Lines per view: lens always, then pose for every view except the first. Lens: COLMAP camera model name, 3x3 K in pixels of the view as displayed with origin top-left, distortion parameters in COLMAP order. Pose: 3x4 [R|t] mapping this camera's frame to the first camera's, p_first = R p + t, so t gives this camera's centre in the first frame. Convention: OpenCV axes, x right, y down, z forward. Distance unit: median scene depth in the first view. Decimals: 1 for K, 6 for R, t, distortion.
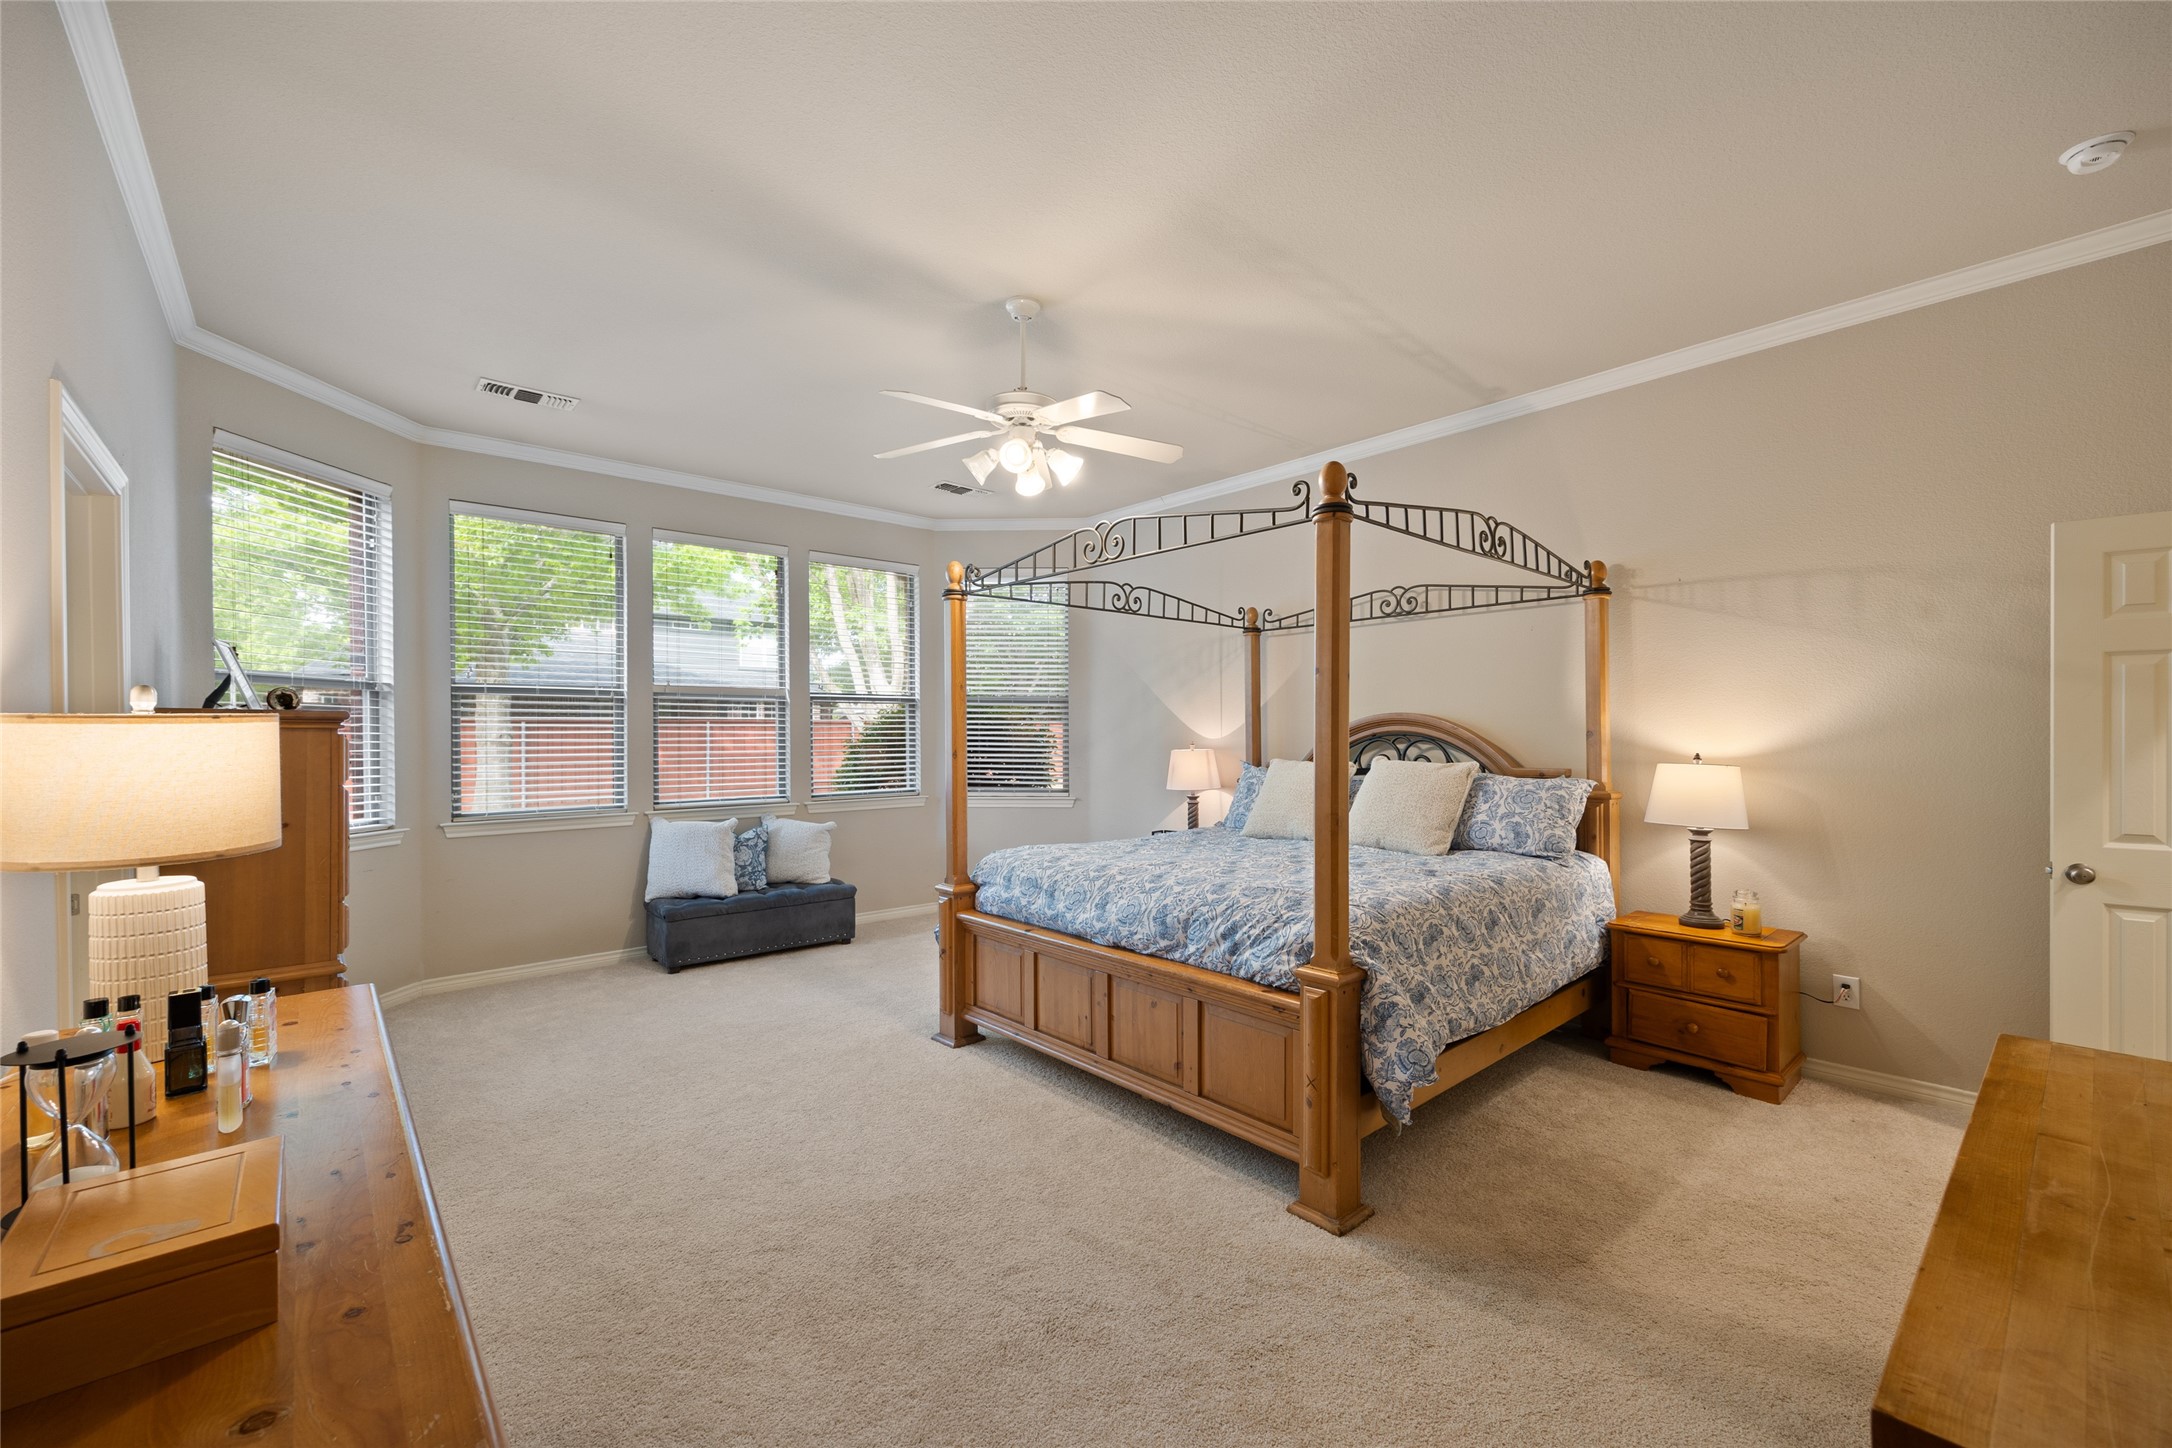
lens RADIAL K [[865.5, 0, 1093.9], [0, 865.5, 741.6], [0, 0, 1]] dist [0.001022, 0.000126]
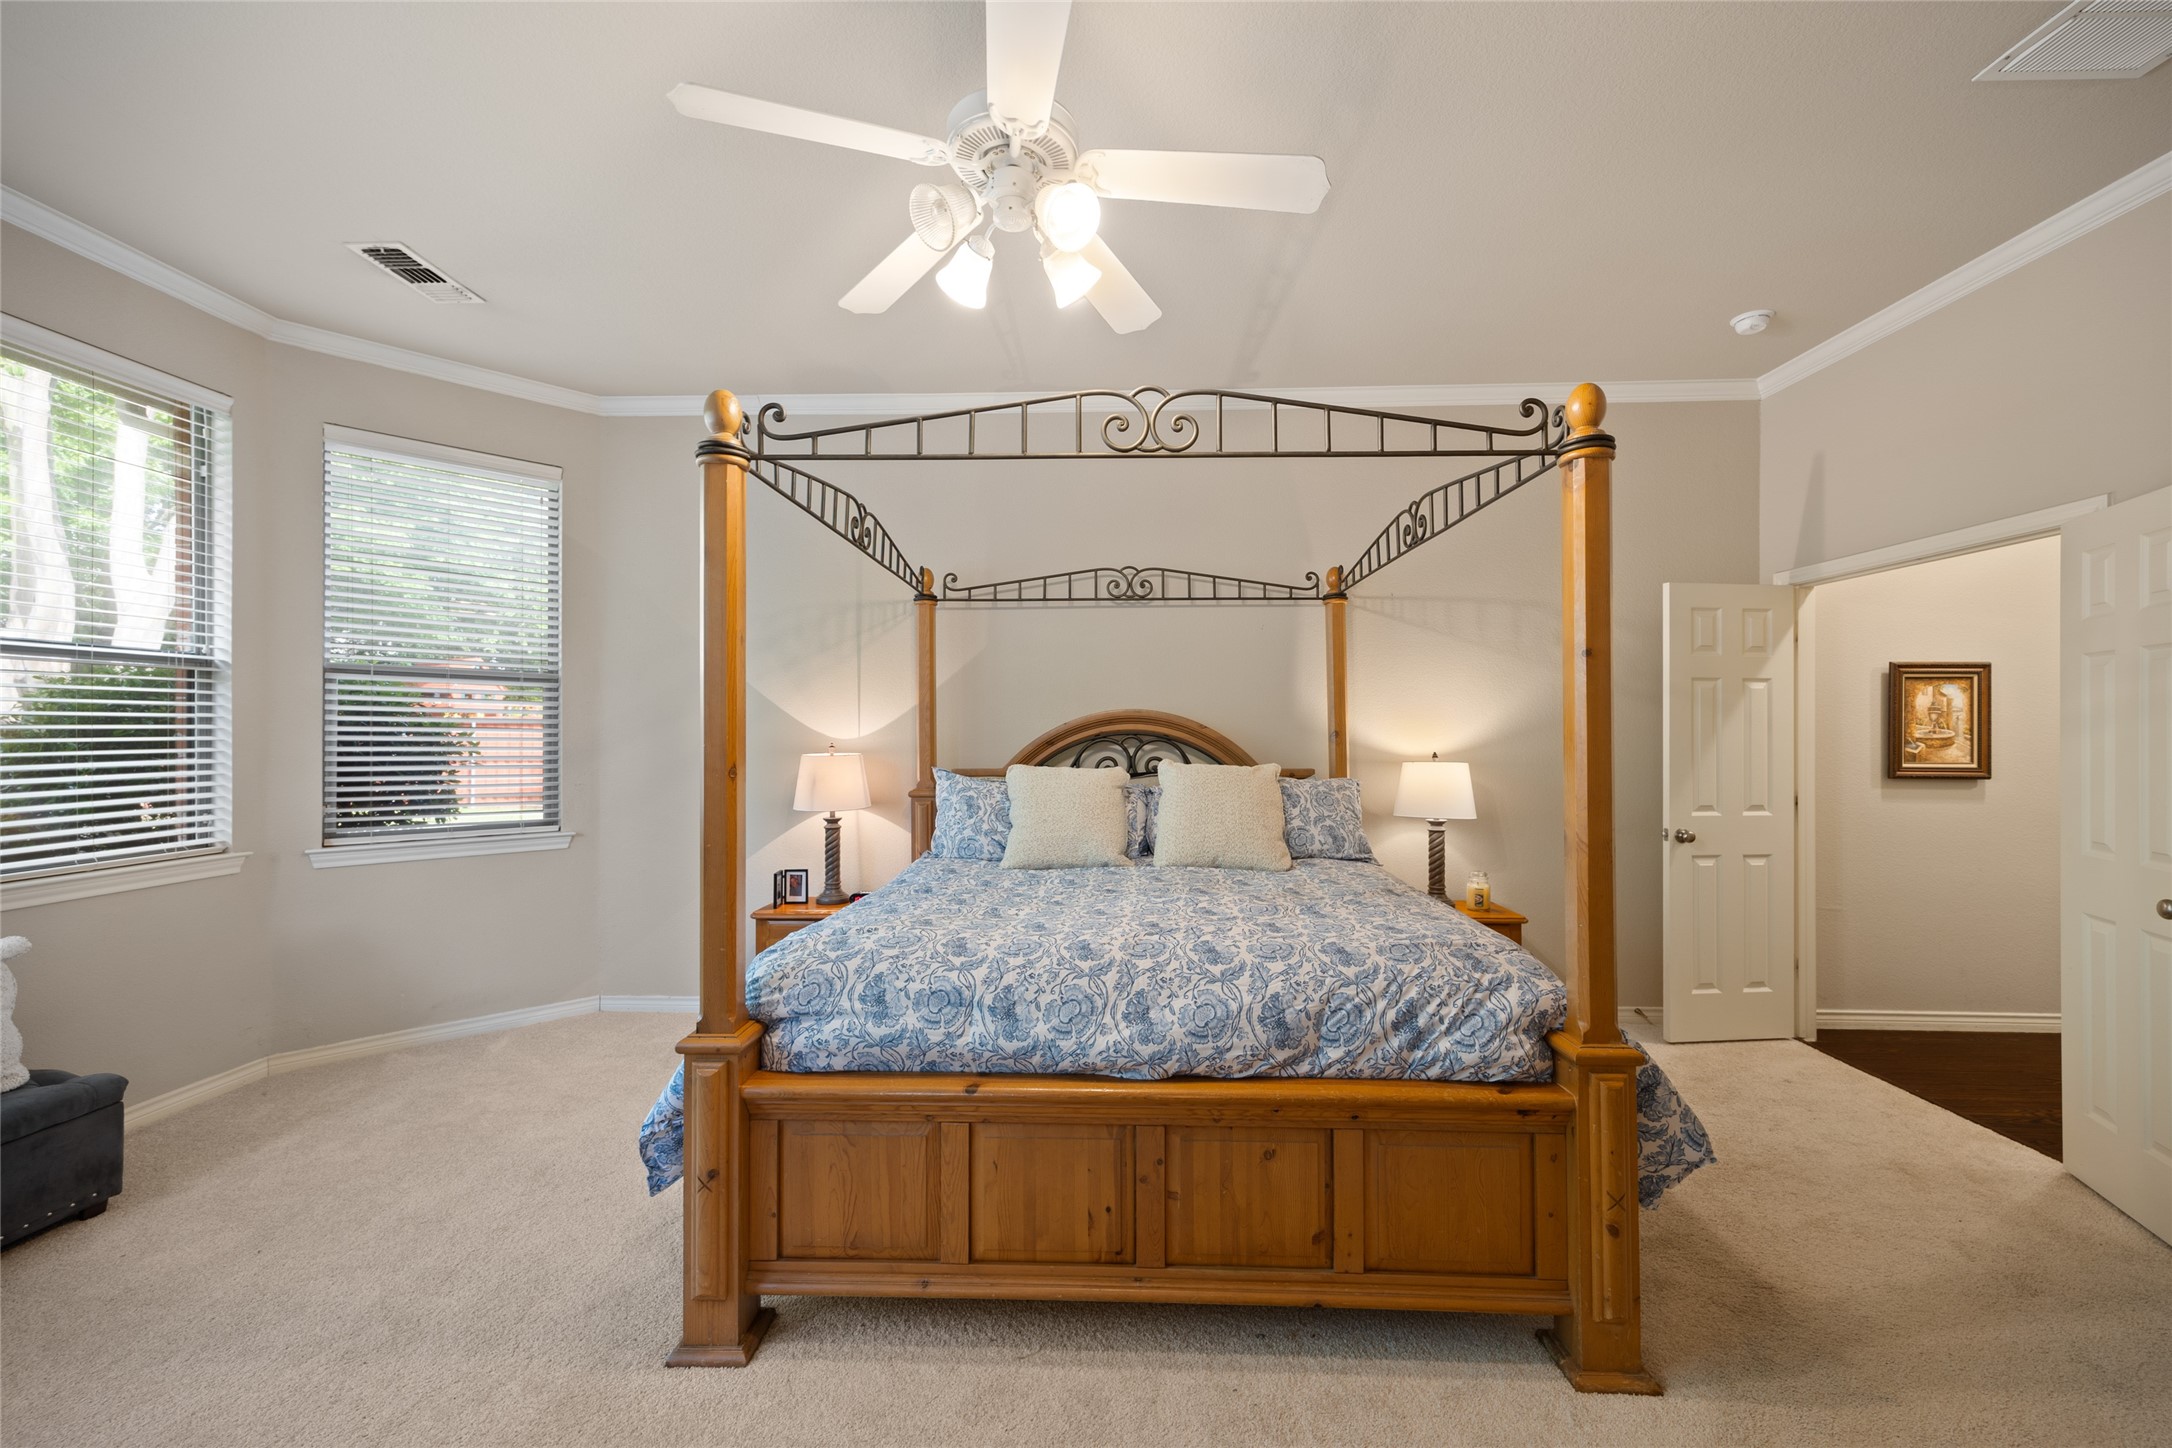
lens RADIAL K [[871.3, 0, 1086.0], [0, 871.3, 724.0], [0, 0, 1]] dist [0.000877, 0.003991]
pose [[0.697961, 0.011271, 0.716047, -0.407749], [0.002343, 0.999835, -0.018021, -0.003216], [-0.716132, 0.014256, 0.697819, 0.533948]]
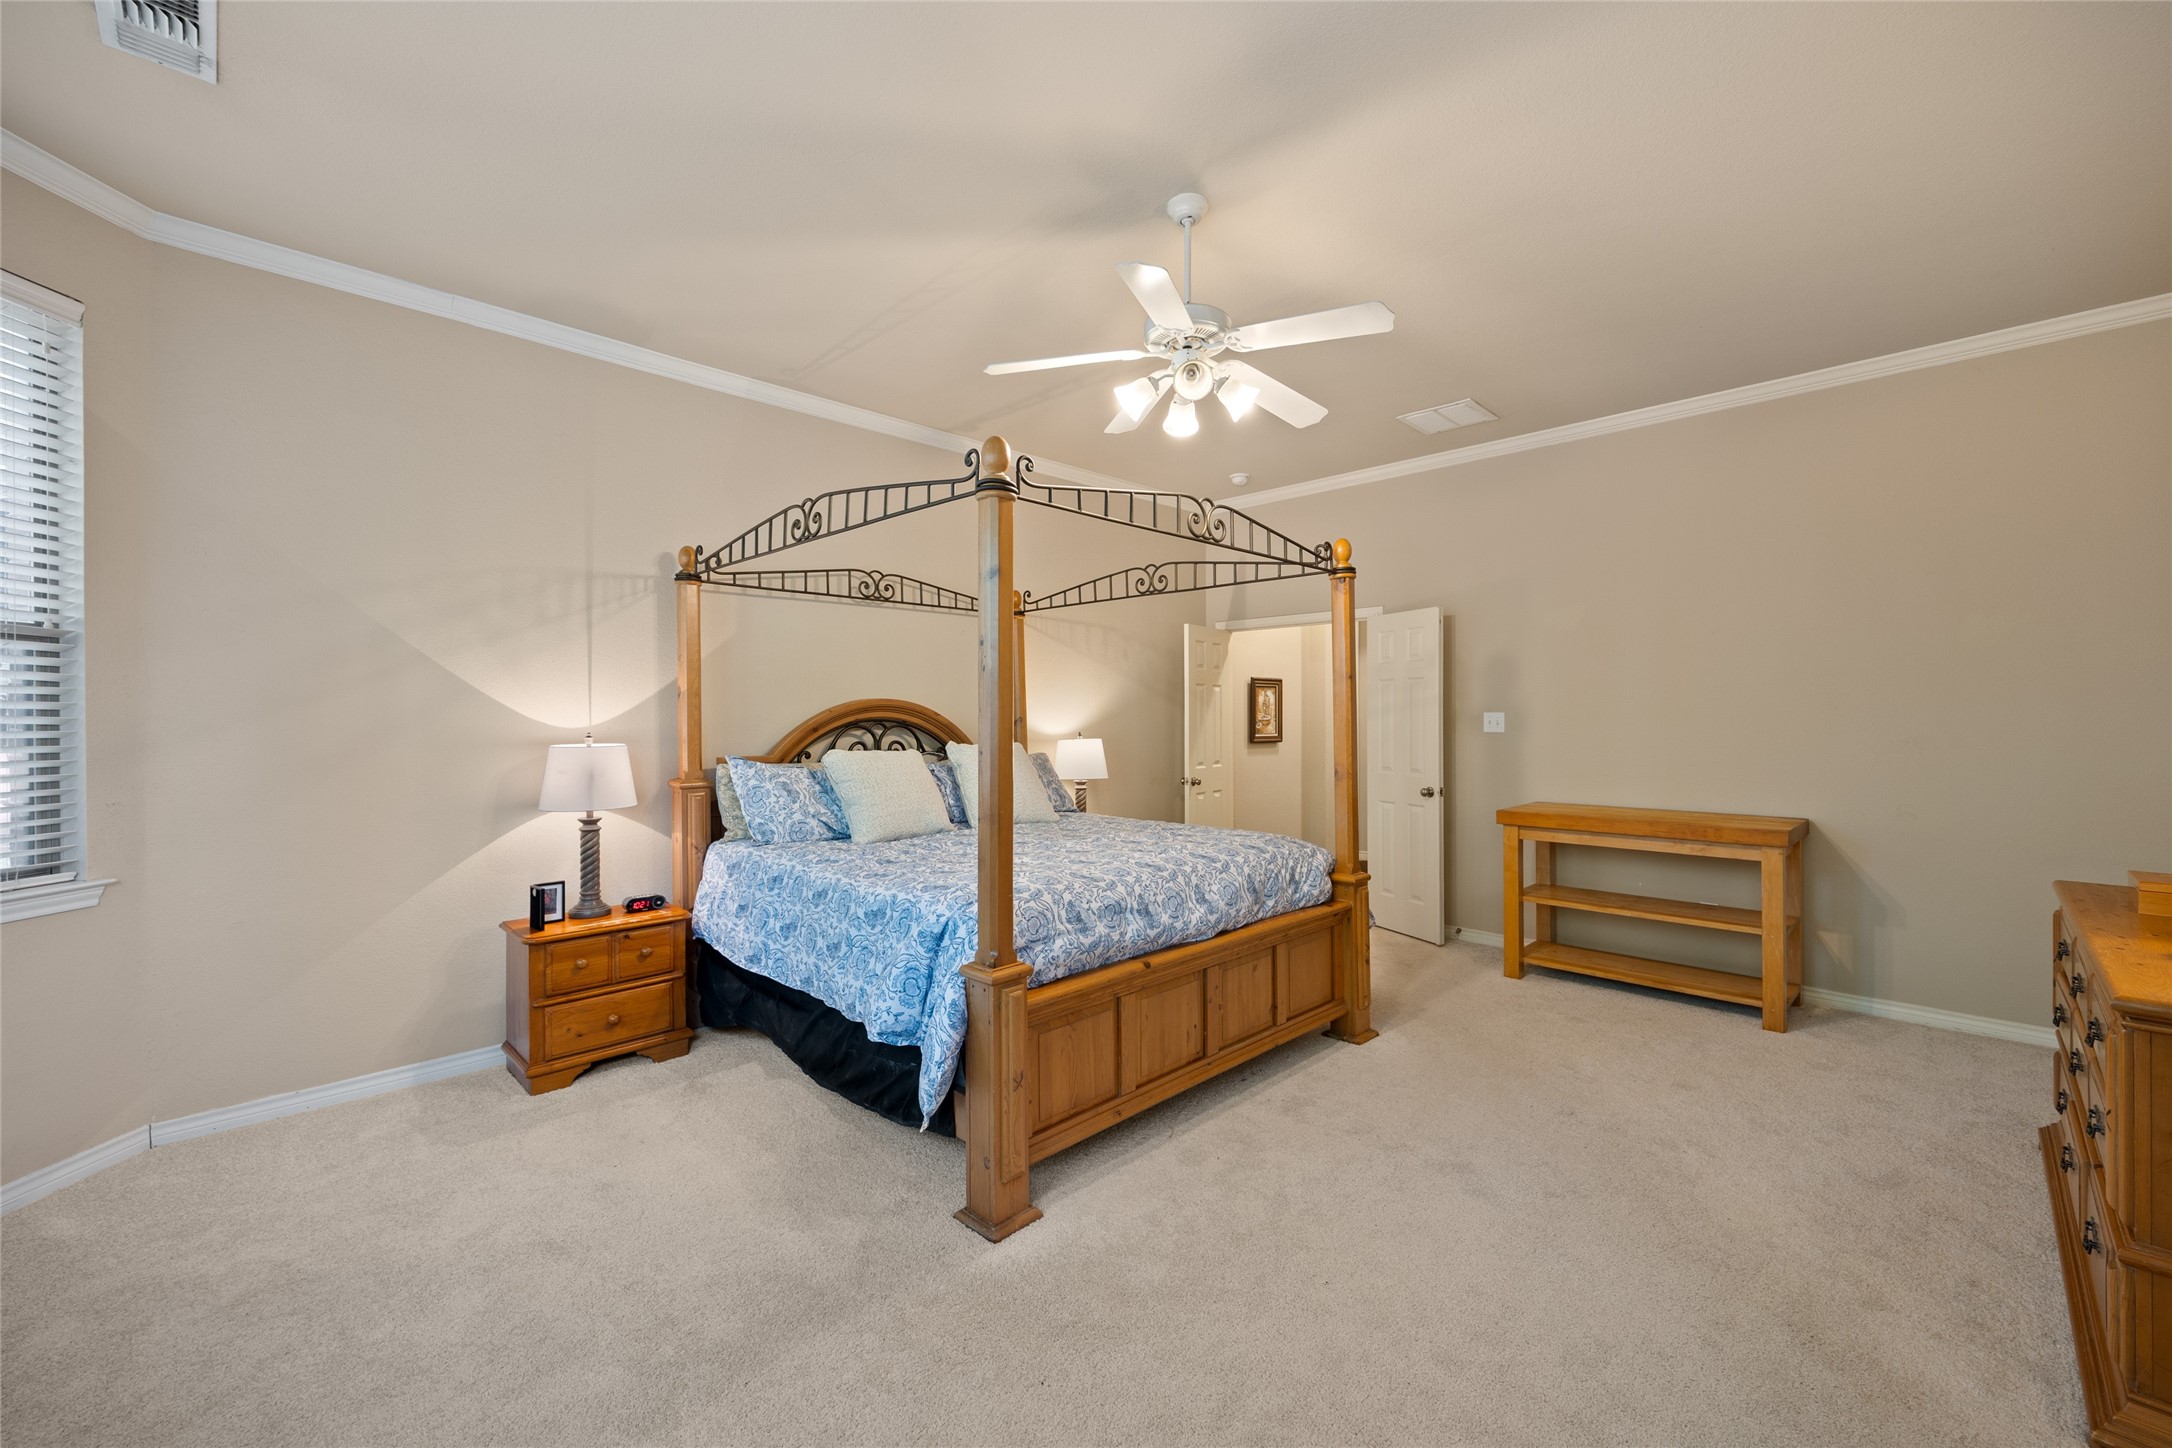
lens RADIAL K [[886.3, 0, 1081.2], [0, 886.3, 716.3], [0, 0, 1]] dist [0.020726, -0.000173]
pose [[-0.040797, 0.002111, 0.999165, -0.866503], [0.009417, 0.999954, -0.001728, -0.011488], [-0.999123, 0.009338, -0.040815, 1.048022]]
